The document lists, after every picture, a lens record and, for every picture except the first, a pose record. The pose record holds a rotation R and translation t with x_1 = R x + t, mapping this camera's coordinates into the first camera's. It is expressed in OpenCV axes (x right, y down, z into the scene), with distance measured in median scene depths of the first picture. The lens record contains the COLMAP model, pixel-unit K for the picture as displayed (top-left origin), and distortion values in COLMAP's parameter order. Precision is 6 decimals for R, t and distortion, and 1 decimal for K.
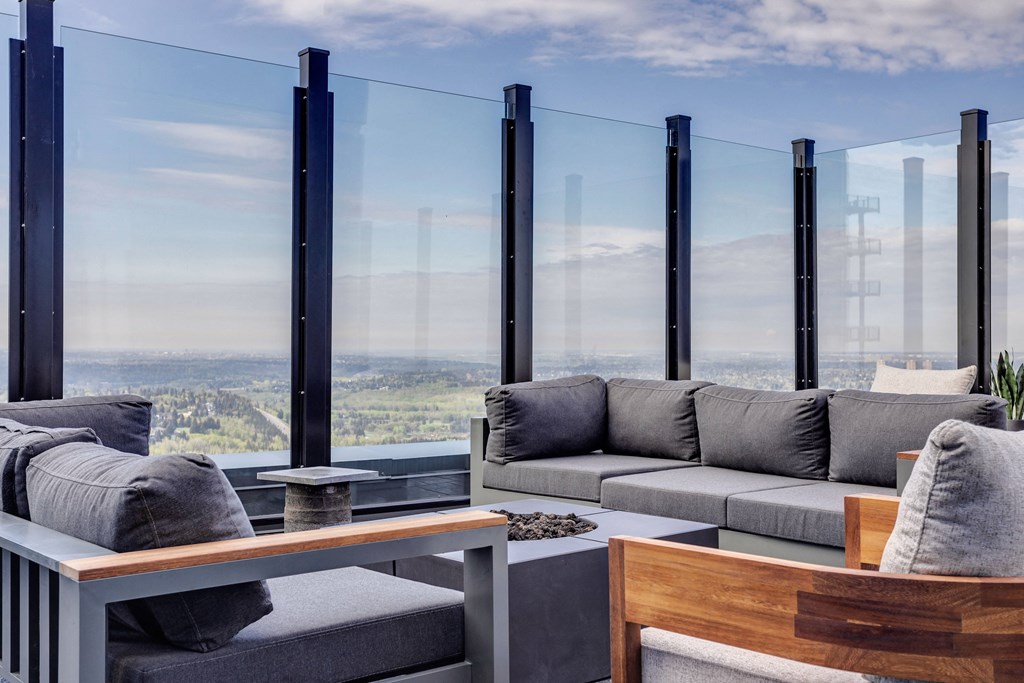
lens RADIAL K [[1154.0, 0, 512.3], [0, 1154.0, 341.7], [0, 0, 1]] dist [0.022816, 0.000000]
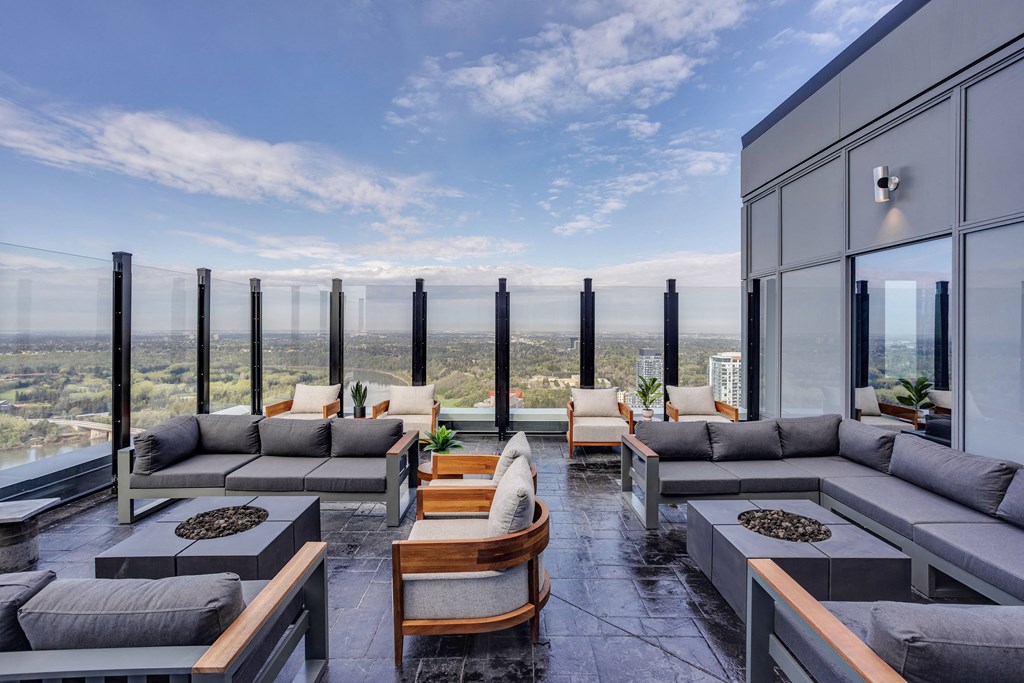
lens RADIAL K [[507.0, 0, 513.1], [0, 507.0, 339.3], [0, 0, 1]] dist [-0.005682, 0.000839]
pose [[0.630845, -0.014991, 0.775764, -0.265248], [-0.008114, 0.999631, 0.025915, -0.135812], [-0.775867, -0.022643, 0.630490, 0.048076]]
